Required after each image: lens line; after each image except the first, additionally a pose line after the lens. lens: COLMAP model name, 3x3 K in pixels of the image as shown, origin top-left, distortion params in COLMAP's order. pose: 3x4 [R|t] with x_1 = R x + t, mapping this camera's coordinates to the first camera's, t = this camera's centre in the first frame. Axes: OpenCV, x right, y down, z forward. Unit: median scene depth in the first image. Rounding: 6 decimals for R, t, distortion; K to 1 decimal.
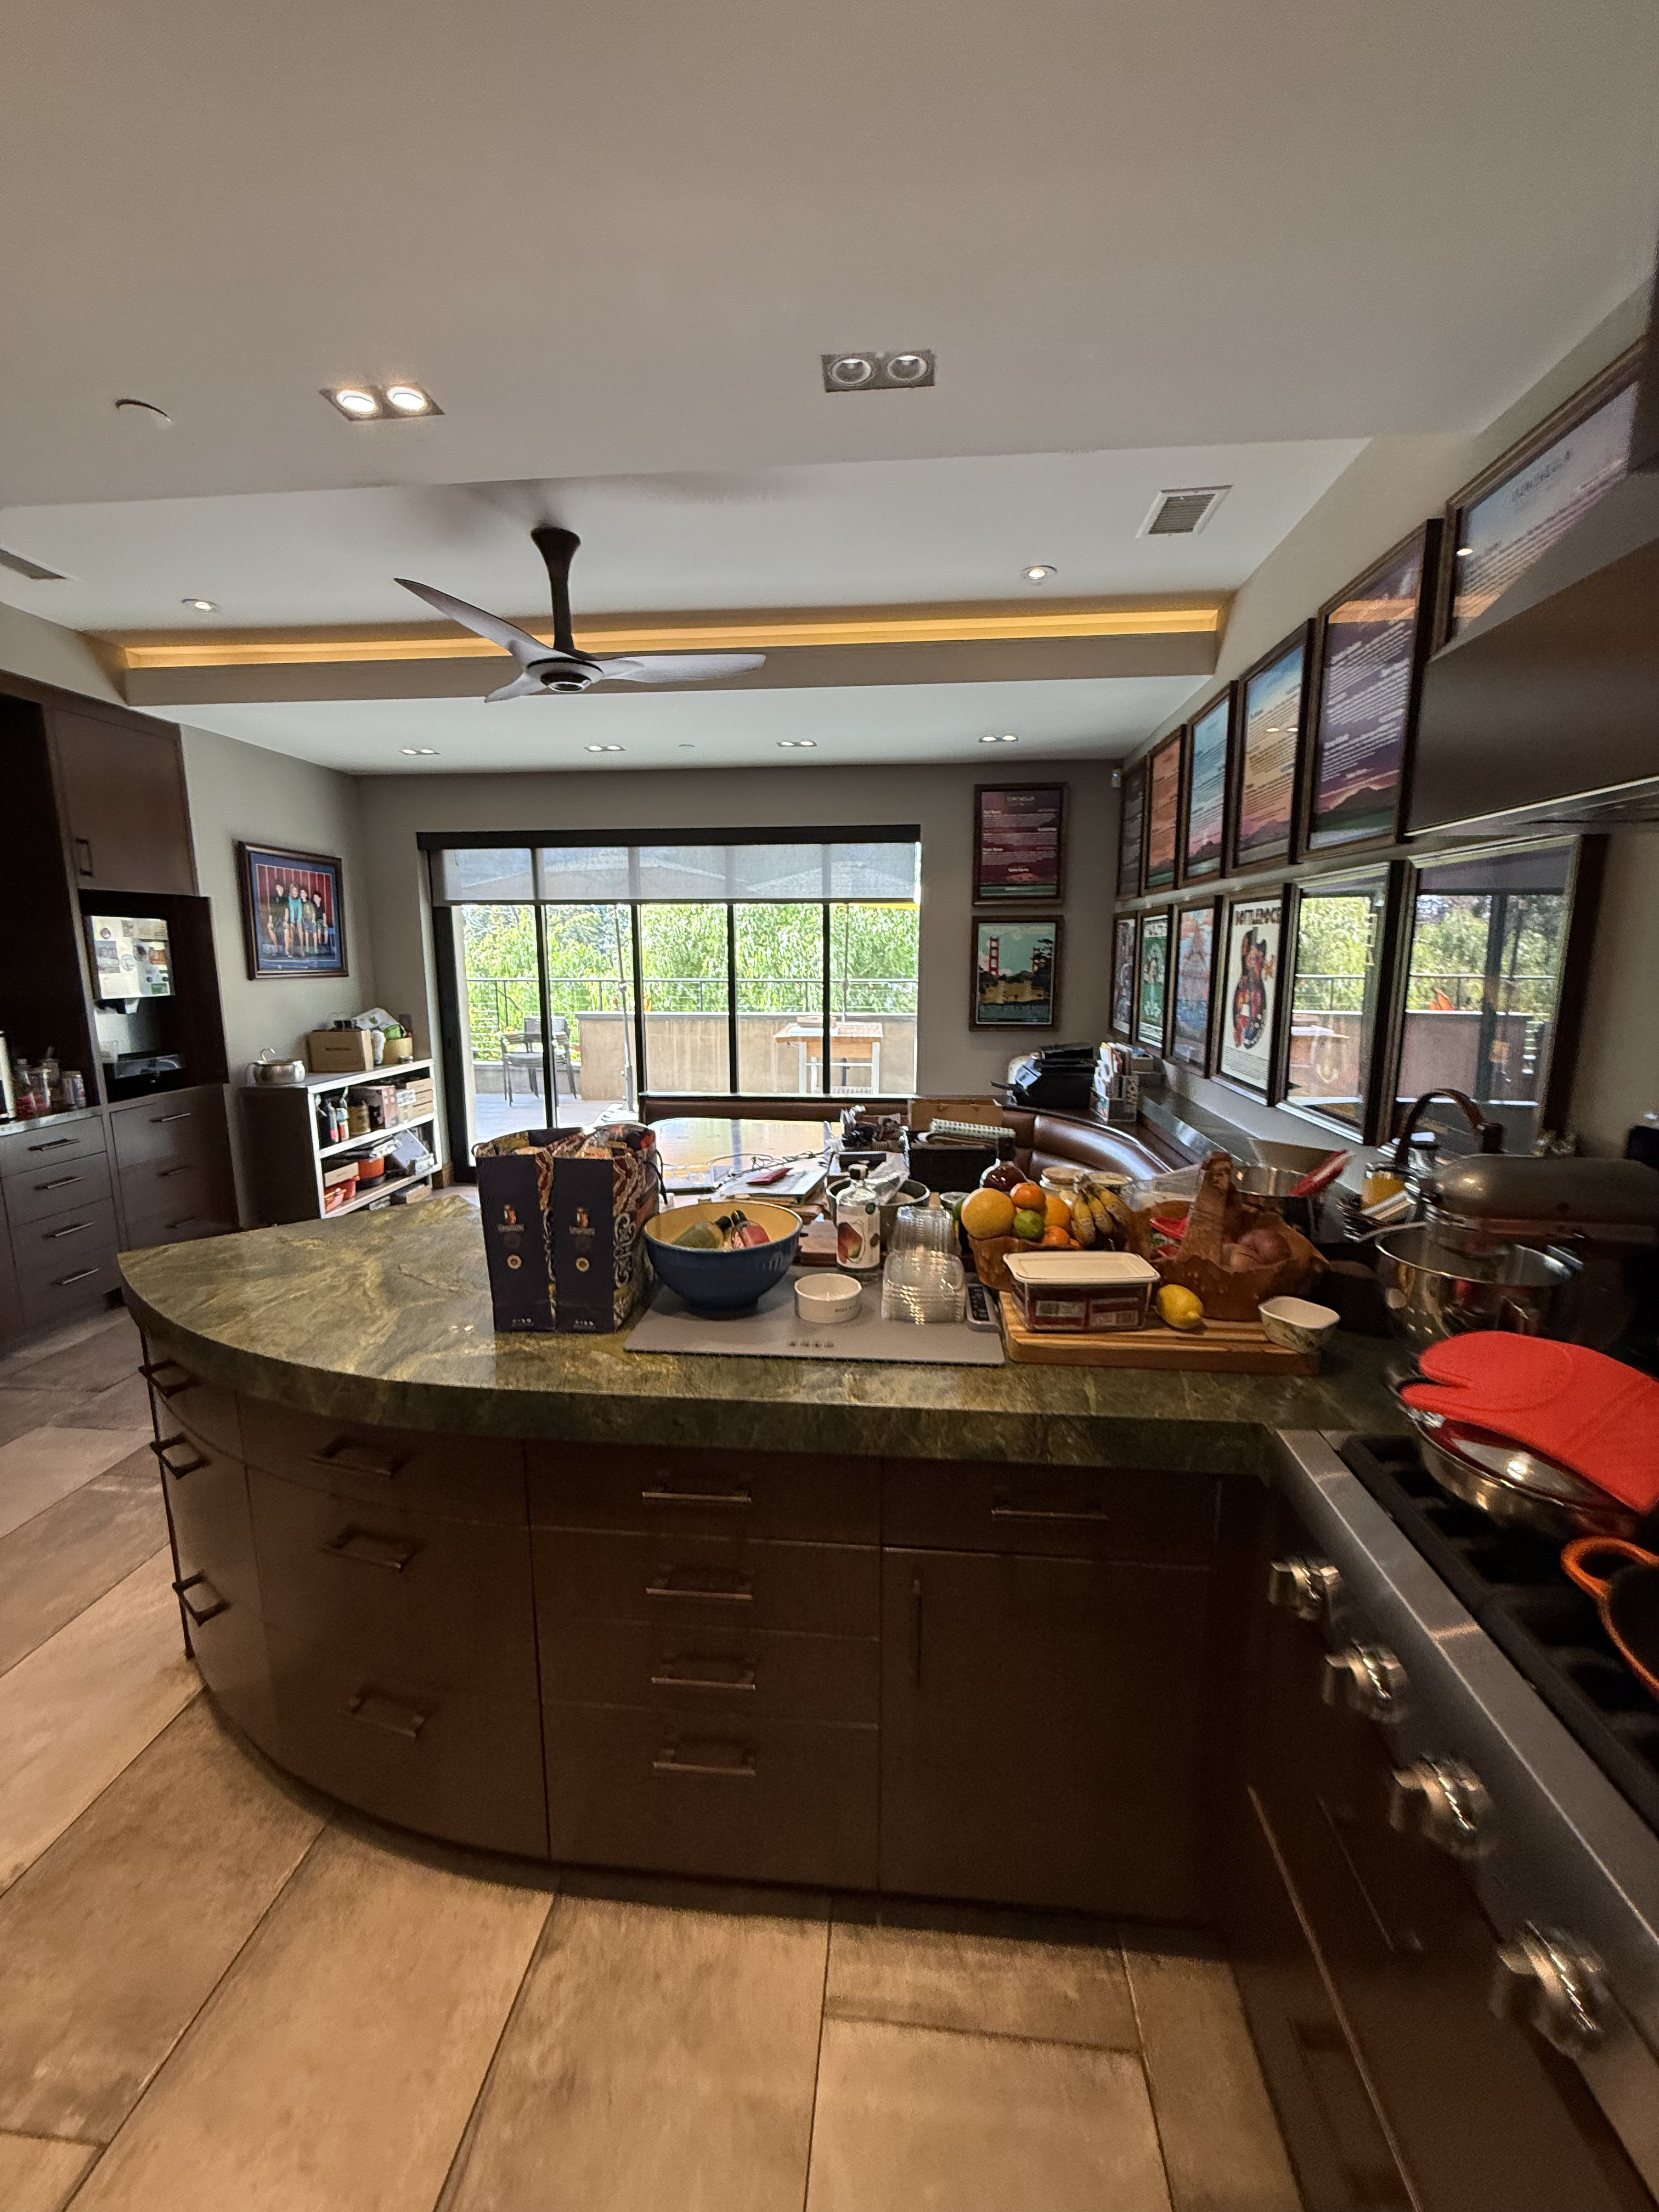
lens RADIAL K [[883.7, 0, 830.2], [0, 883.7, 1102.2], [0, 0, 1]] dist [0.002102, 0.000246]
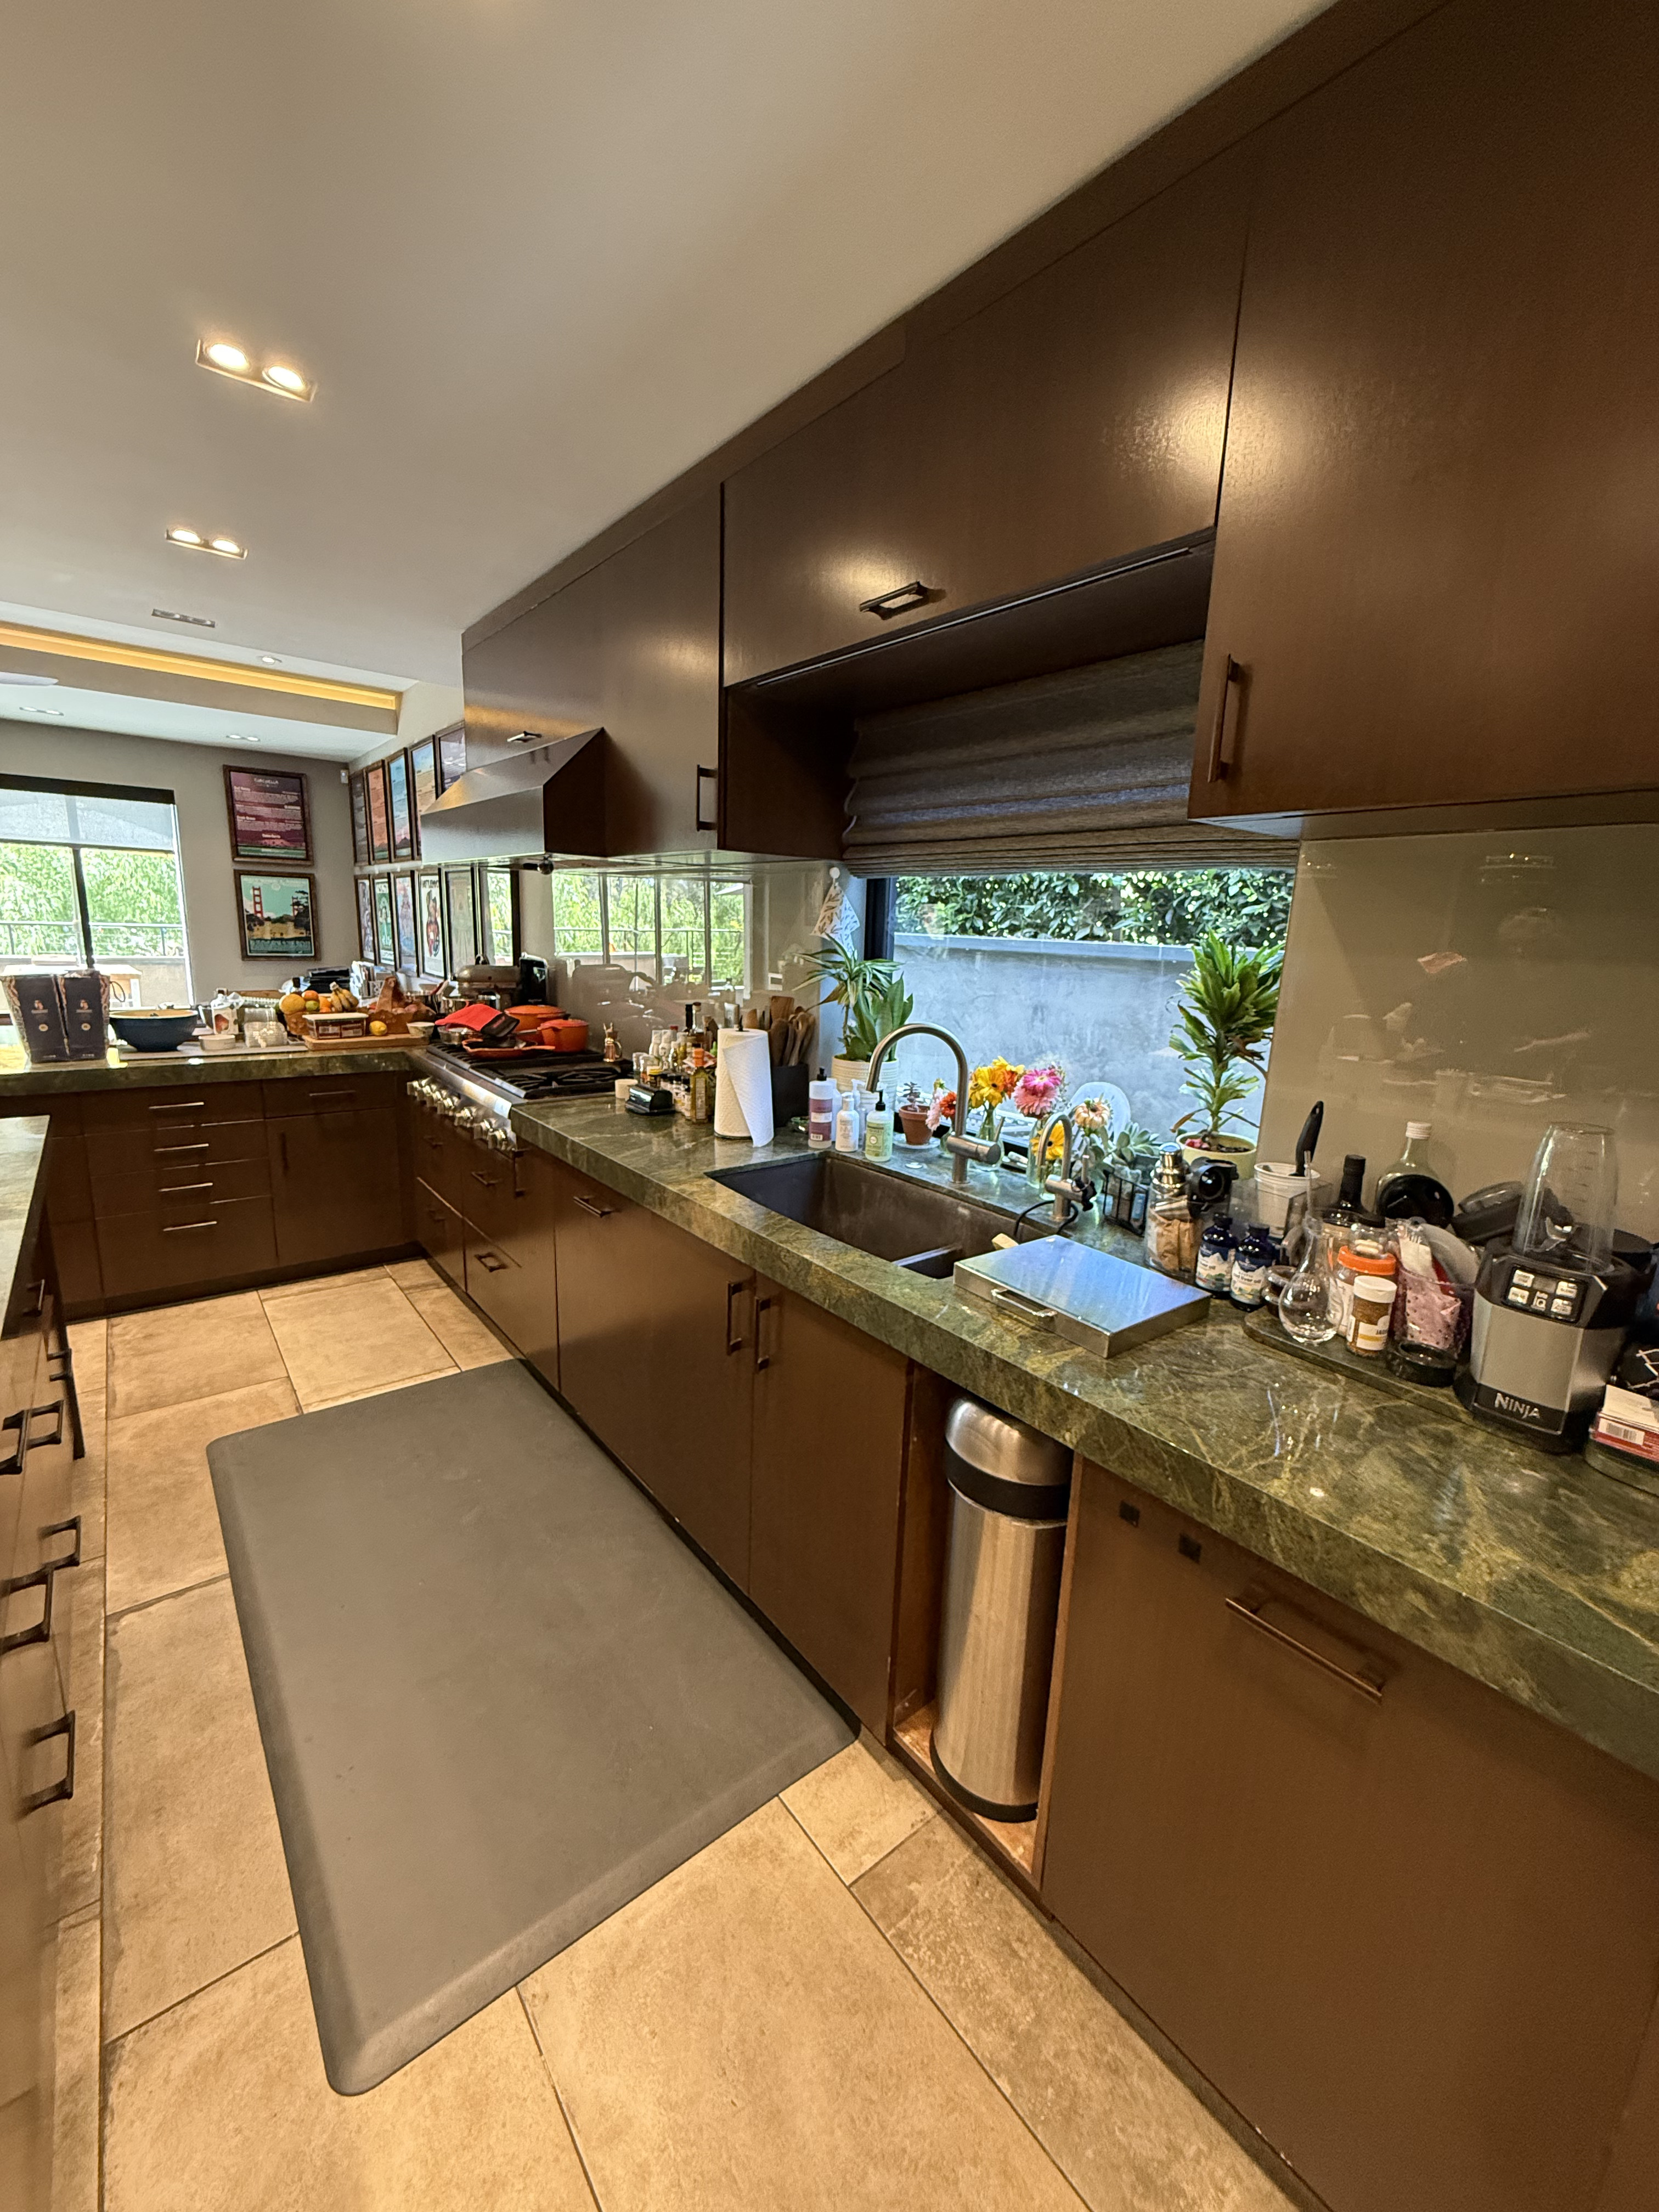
lens RADIAL K [[883.7, 0, 830.2], [0, 883.7, 1102.2], [0, 0, 1]] dist [0.002102, 0.000246]
pose [[0.719473, -0.109345, 0.685858, -0.150174], [0.081042, 0.994000, 0.073458, 0.112472], [-0.689776, 0.002733, 0.724018, -0.585080]]
